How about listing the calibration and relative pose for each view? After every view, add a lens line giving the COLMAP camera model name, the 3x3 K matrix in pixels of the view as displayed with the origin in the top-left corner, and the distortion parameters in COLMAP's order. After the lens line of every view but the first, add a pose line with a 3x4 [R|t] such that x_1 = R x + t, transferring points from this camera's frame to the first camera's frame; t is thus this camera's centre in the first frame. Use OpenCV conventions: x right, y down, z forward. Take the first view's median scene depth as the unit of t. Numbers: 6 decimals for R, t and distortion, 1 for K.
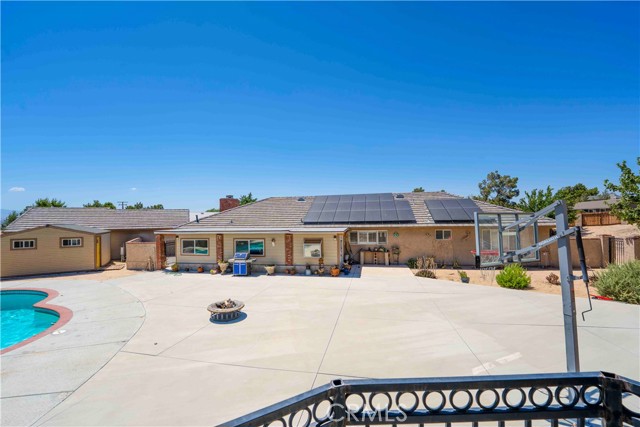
lens RADIAL K [[260.6, 0, 317.7], [0, 260.6, 214.6], [0, 0, 1]] dist [-0.001525, -0.000239]
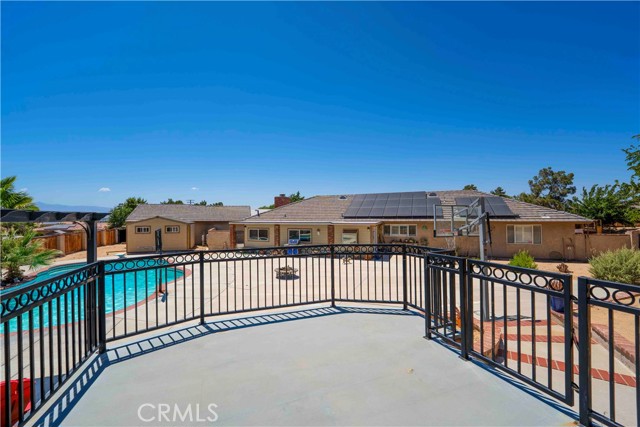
lens RADIAL K [[260.6, 0, 317.7], [0, 260.6, 214.6], [0, 0, 1]] dist [-0.001525, -0.000239]
pose [[0.984589, 0.009403, -0.174633, 0.037195], [-0.008053, 0.999932, 0.008441, 0.011546], [0.174700, -0.006905, 0.984597, -0.198004]]
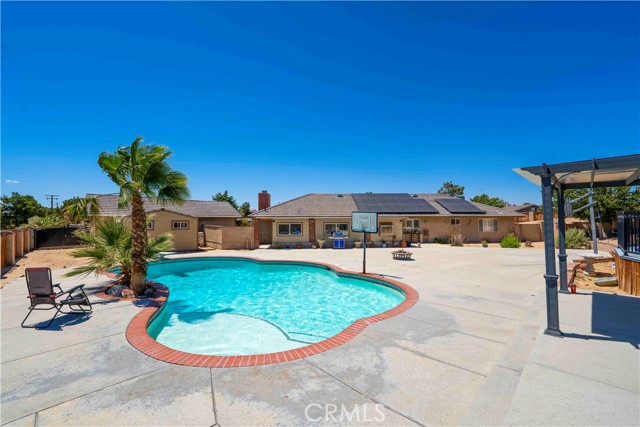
lens RADIAL K [[260.6, 0, 317.7], [0, 260.6, 214.6], [0, 0, 1]] dist [-0.001525, -0.000239]
pose [[0.968412, 0.018663, 0.248658, -0.620517], [-0.015749, 0.999782, -0.013703, 0.064723], [-0.248859, 0.009354, 0.968494, -0.240695]]
